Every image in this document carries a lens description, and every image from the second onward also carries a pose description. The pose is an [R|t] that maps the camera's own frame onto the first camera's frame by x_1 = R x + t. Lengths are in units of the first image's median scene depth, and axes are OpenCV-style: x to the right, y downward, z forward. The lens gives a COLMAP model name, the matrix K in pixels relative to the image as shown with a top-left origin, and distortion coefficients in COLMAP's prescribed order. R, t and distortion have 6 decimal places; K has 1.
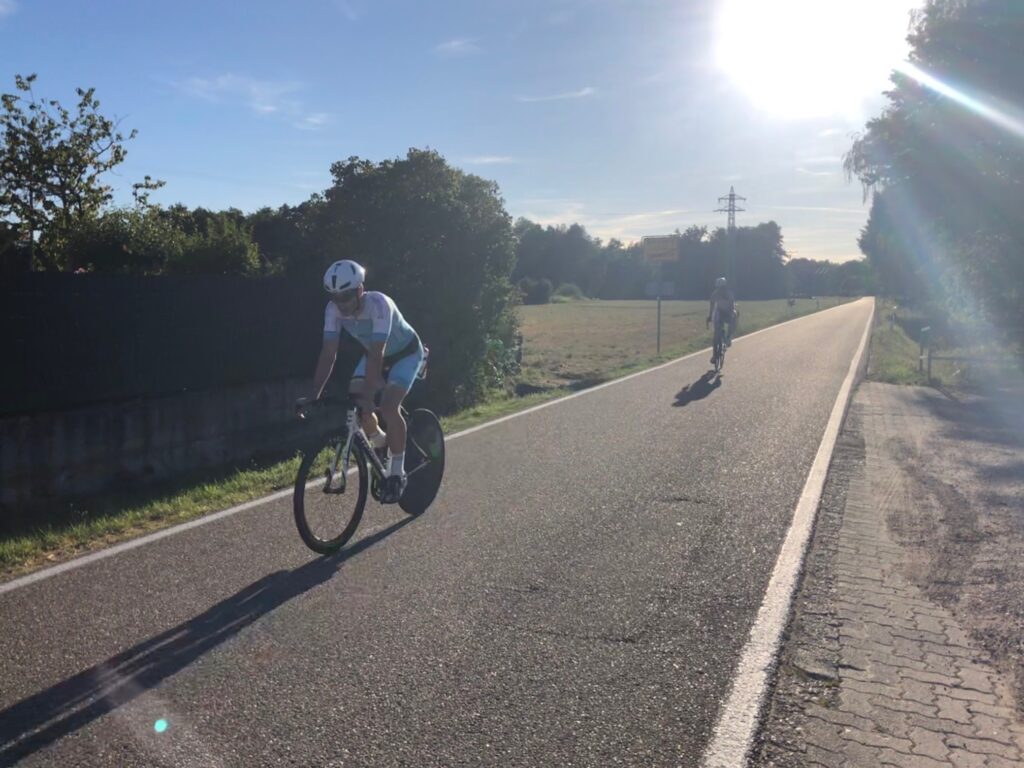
lens RADIAL K [[925.1, 0, 513.8], [0, 925.1, 385.5], [0, 0, 1]] dist [0.004106, 0.007920]
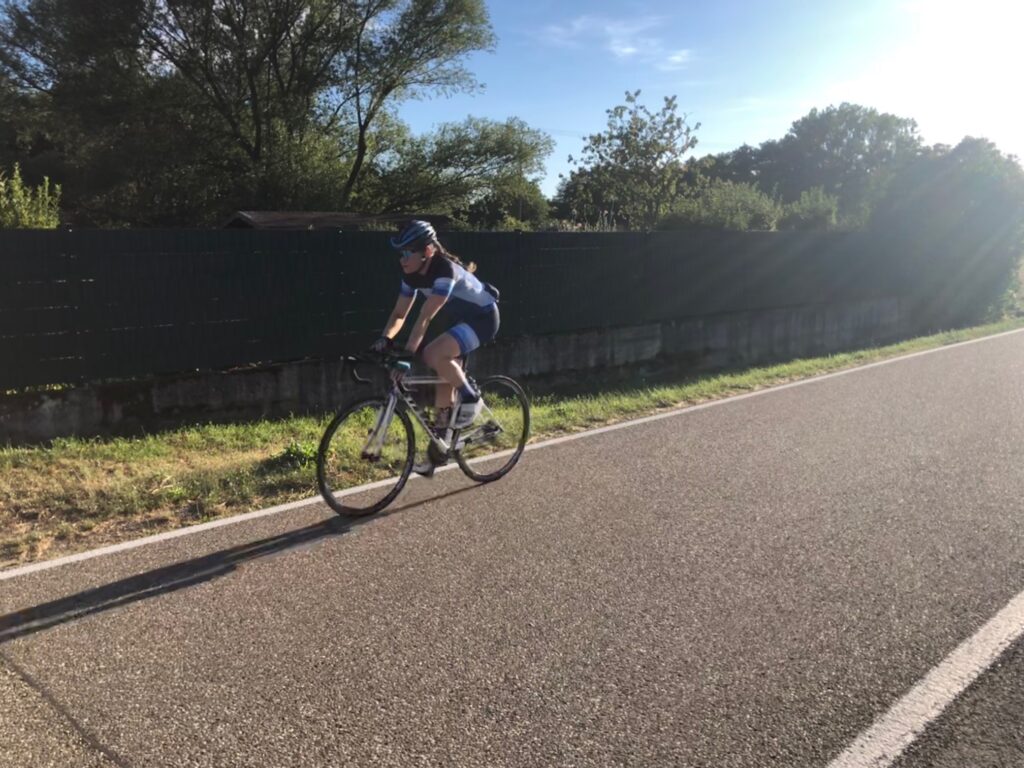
lens RADIAL K [[925.1, 0, 513.8], [0, 925.1, 385.5], [0, 0, 1]] dist [0.004106, 0.007920]
pose [[0.916069, 0.046071, -0.398365, -0.251817], [-0.025070, 0.998015, 0.057771, 0.087624], [0.400236, -0.042935, 0.915406, -0.907121]]
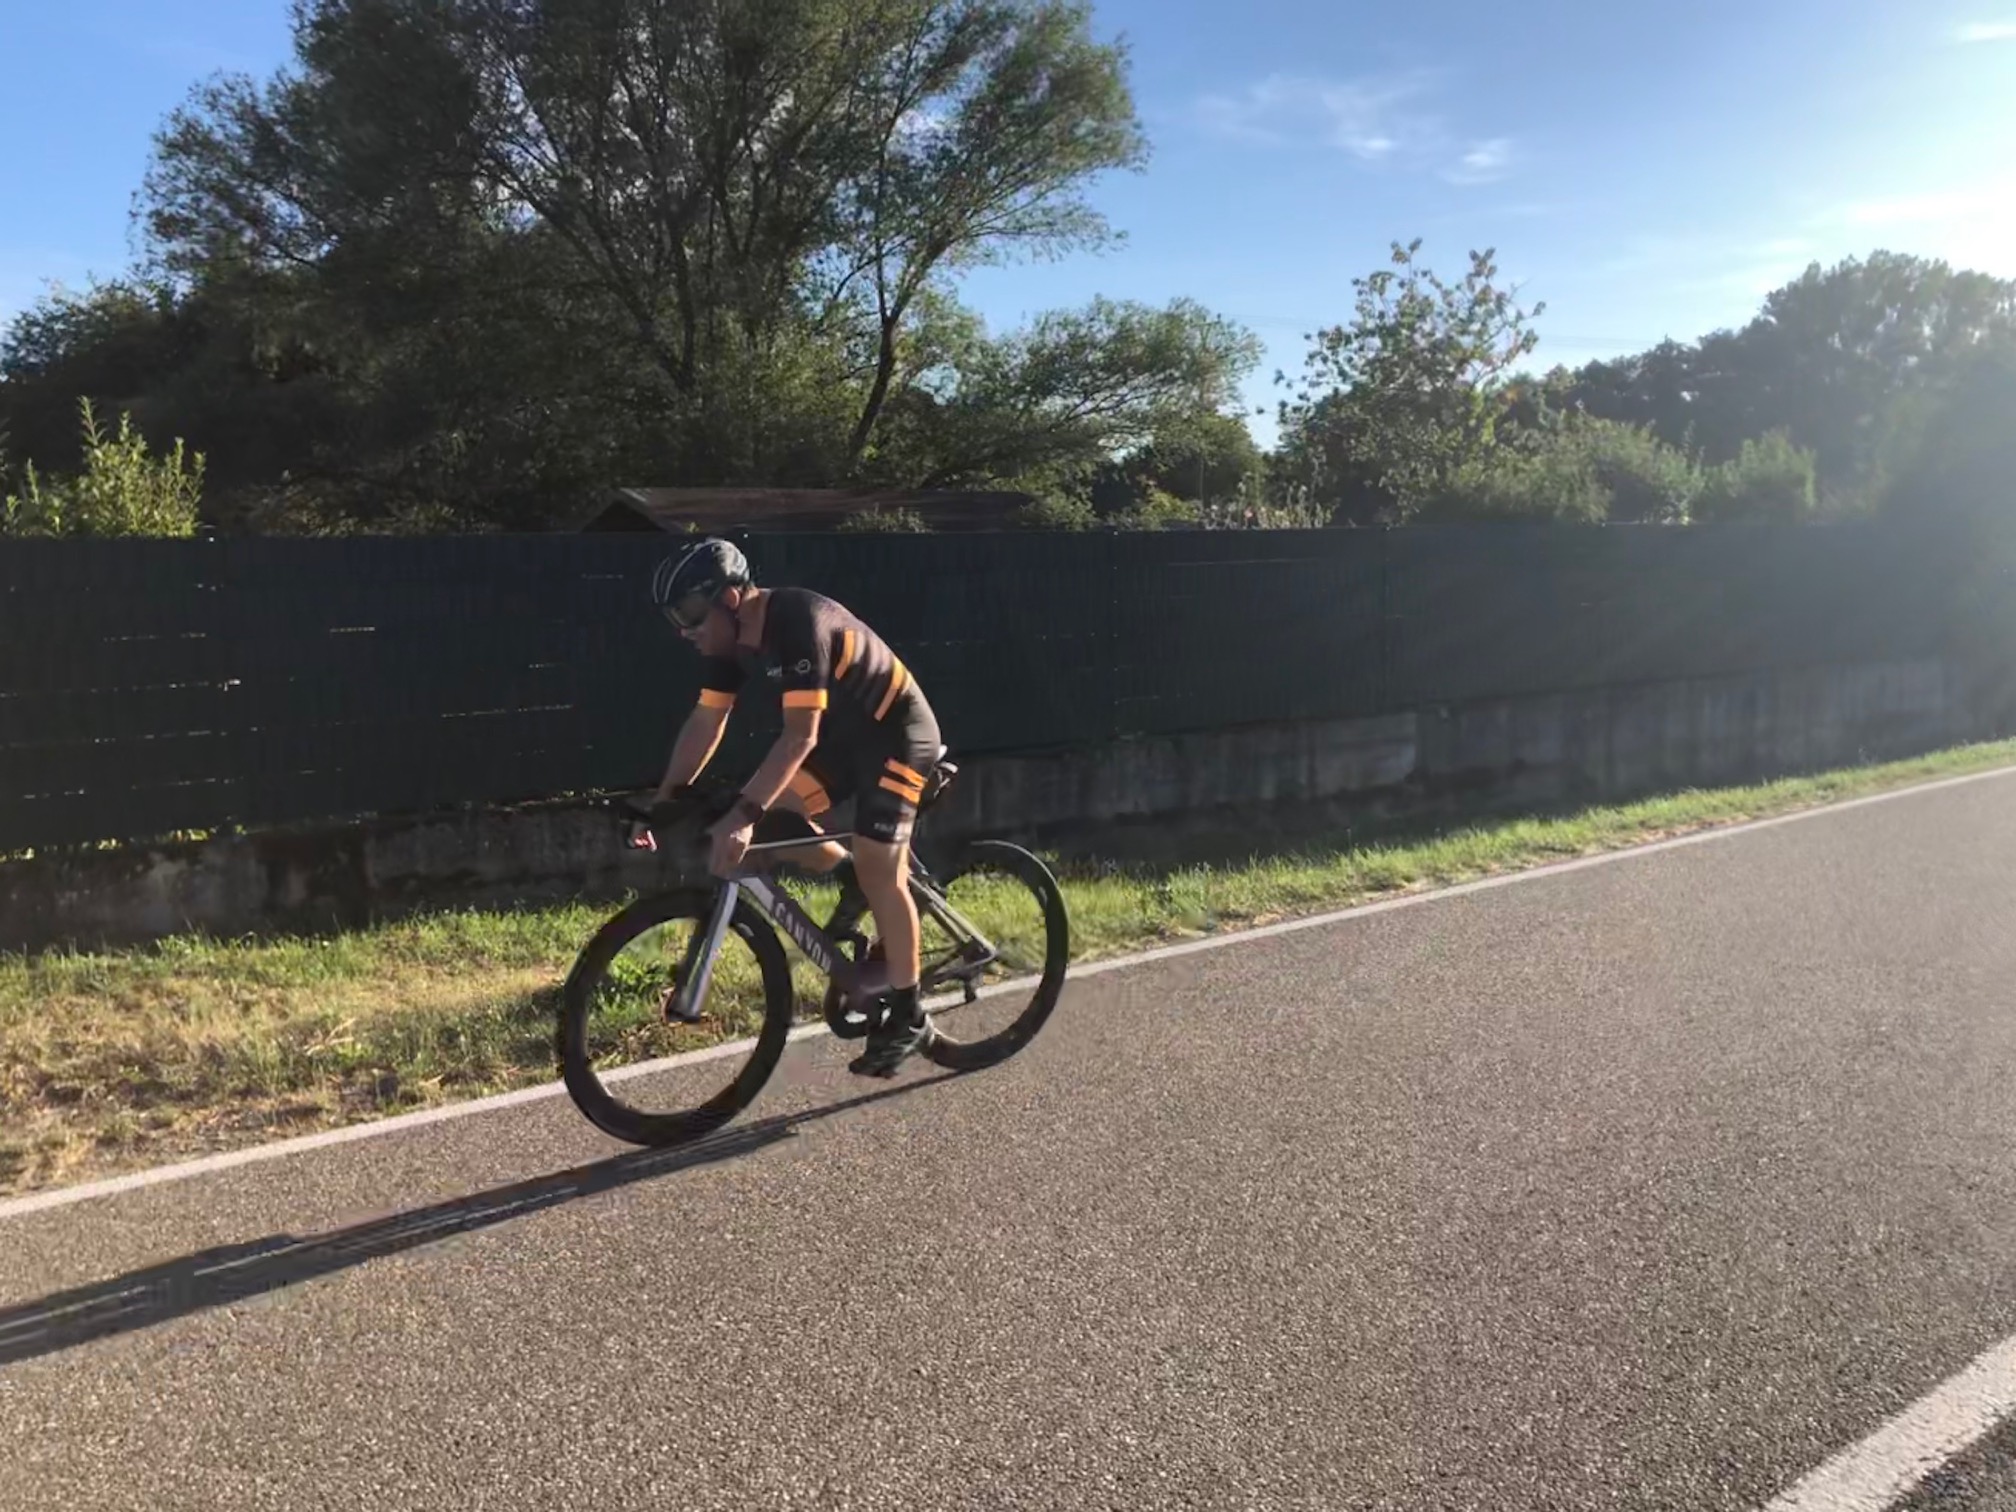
lens RADIAL K [[1817.1, 0, 1011.2], [0, 1817.1, 764.3], [0, 0, 1]] dist [0.007624, 0.001011]
pose [[0.869593, 0.042608, -0.491928, -0.199314], [-0.031243, 0.999022, 0.031301, 0.073886], [0.492781, -0.011849, 0.870073, -0.861615]]
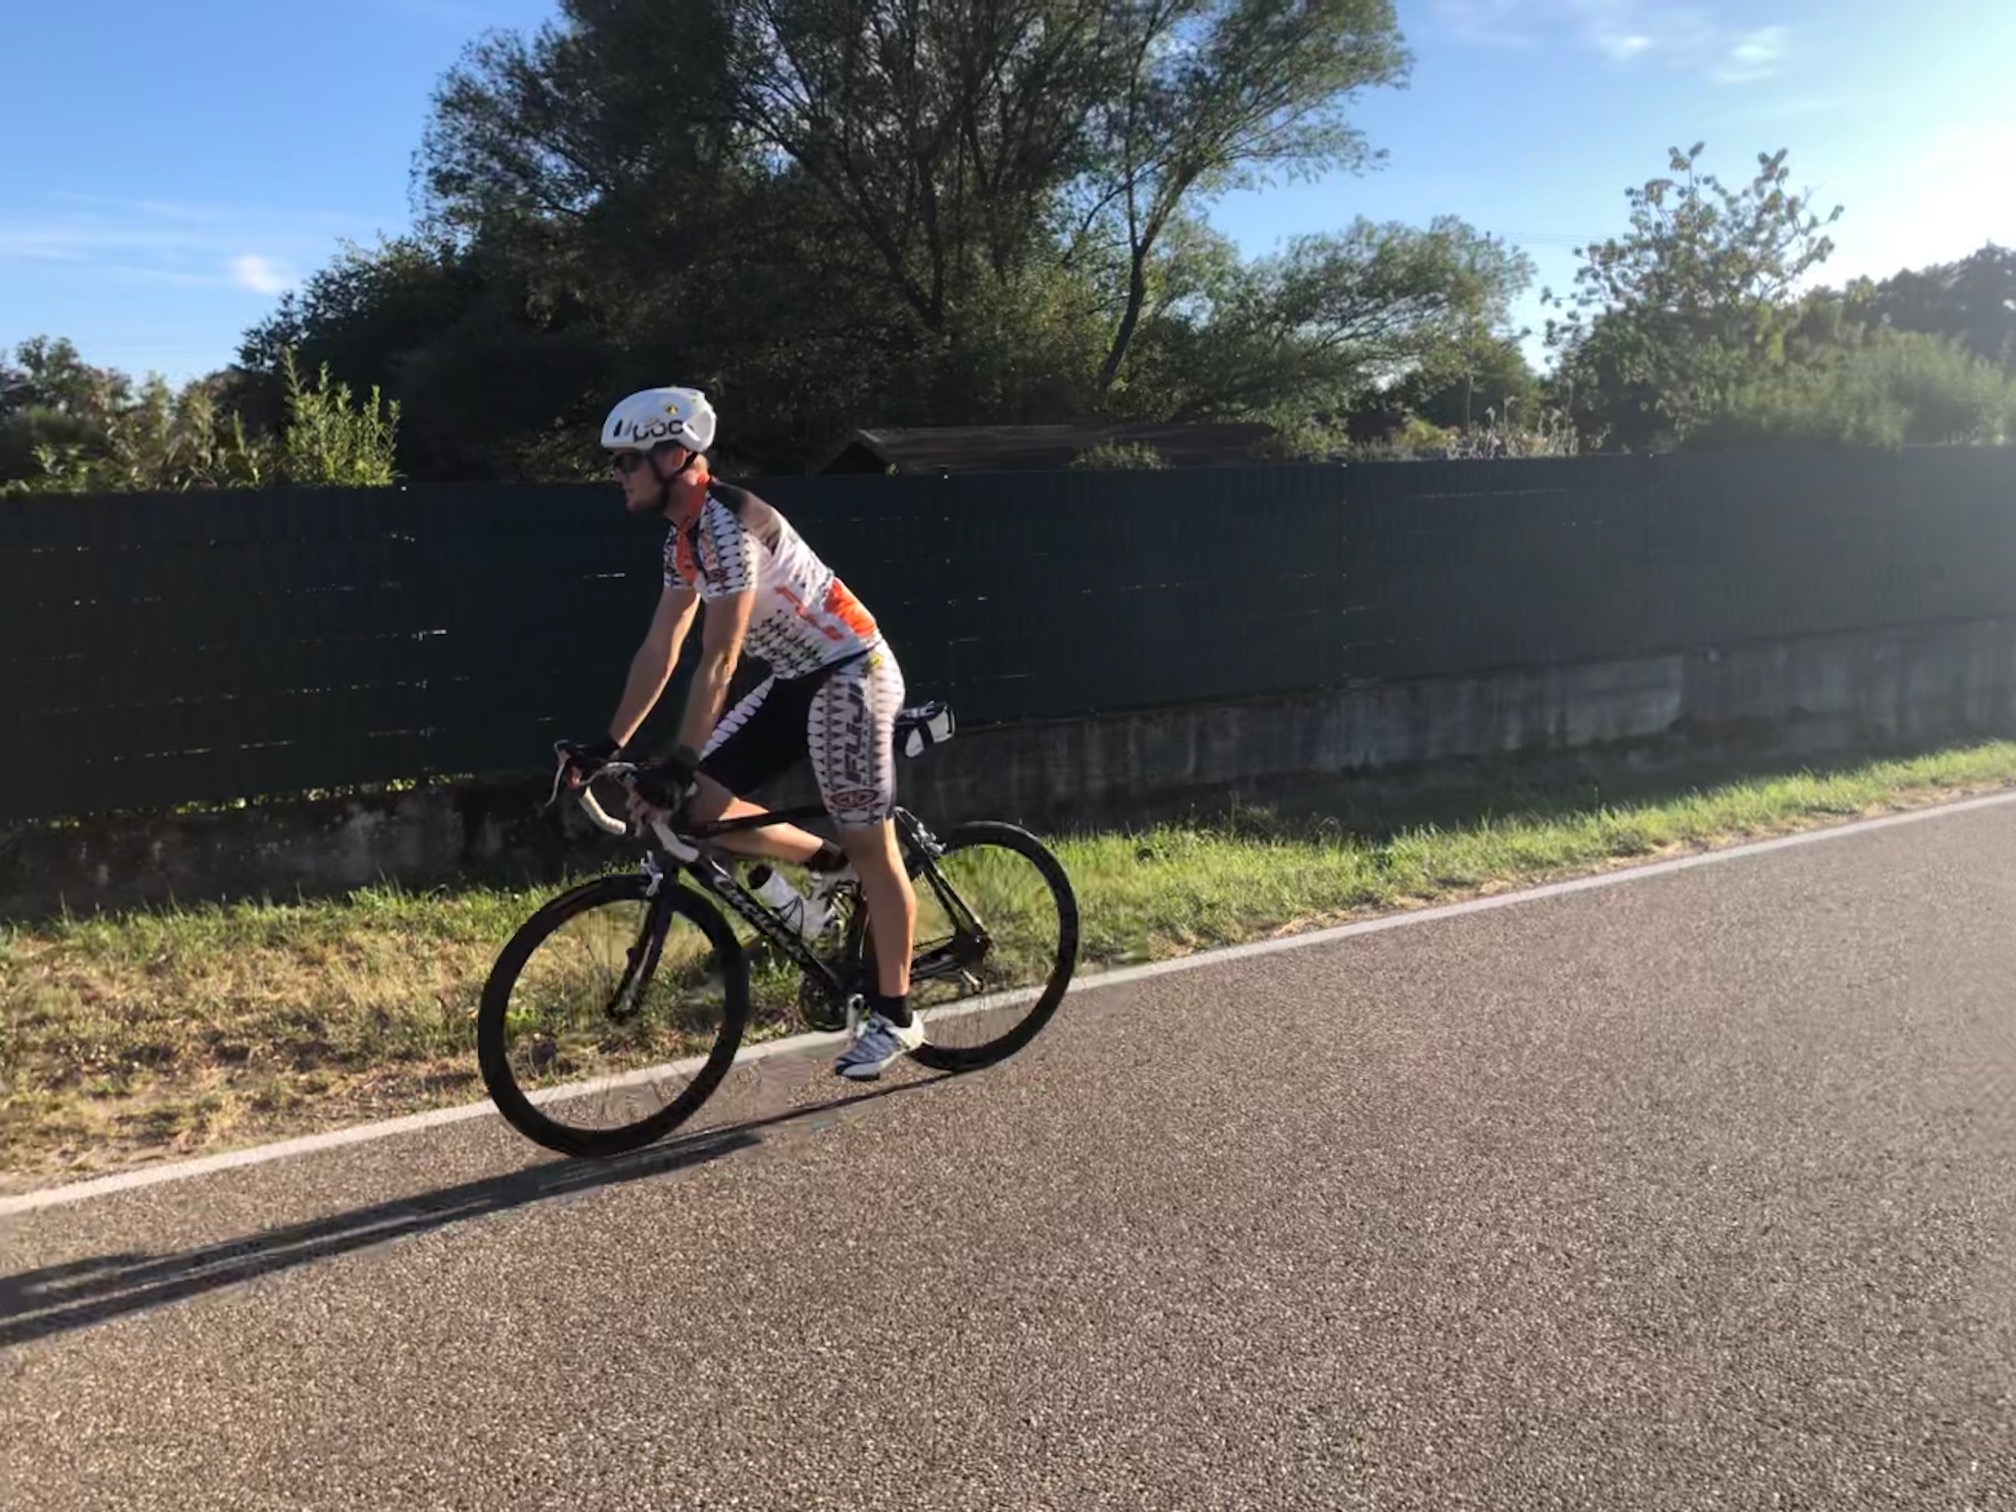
lens RADIAL K [[1821.4, 0, 1011.5], [0, 1821.4, 759.0], [0, 0, 1]] dist [0.004106, 0.007920]
pose [[0.791394, 0.063554, -0.607993, -0.201983], [-0.028353, 0.997327, 0.067347, 0.067243], [0.610648, -0.036060, 0.791081, -0.805643]]
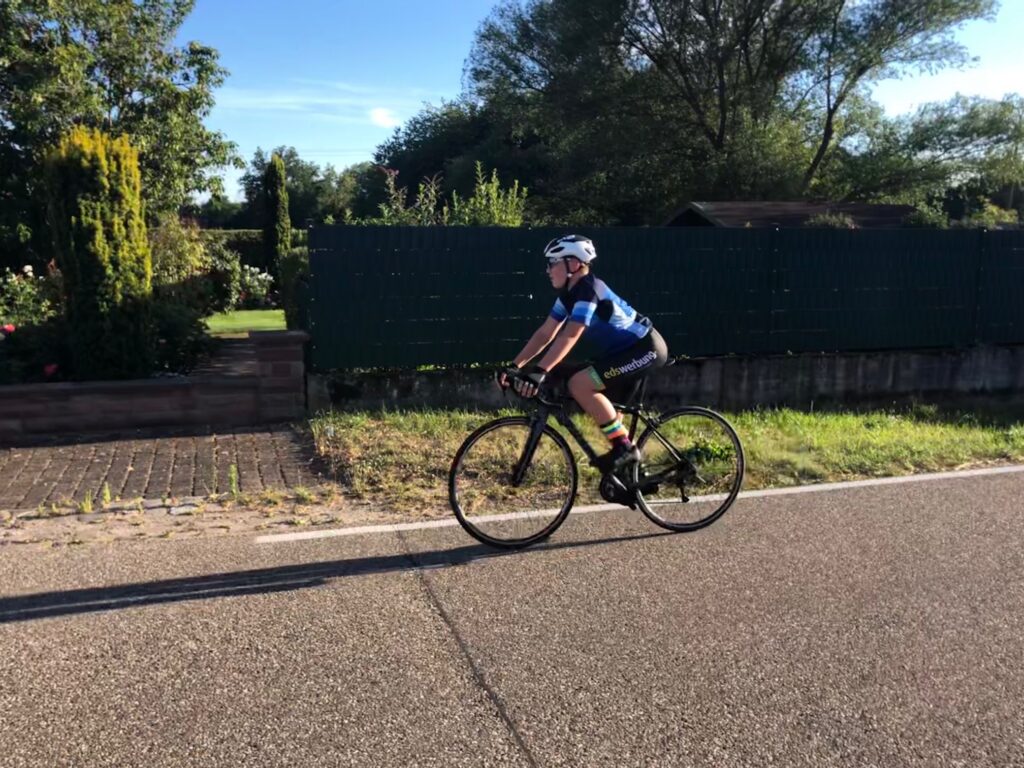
lens RADIAL K [[928.1, 0, 513.4], [0, 928.1, 381.3], [0, 0, 1]] dist [-0.004204, 0.017363]
pose [[0.627857, 0.124841, -0.768252, -0.221463], [-0.081584, 0.992171, 0.094553, 0.074115], [0.774041, 0.003311, 0.633127, -0.908368]]
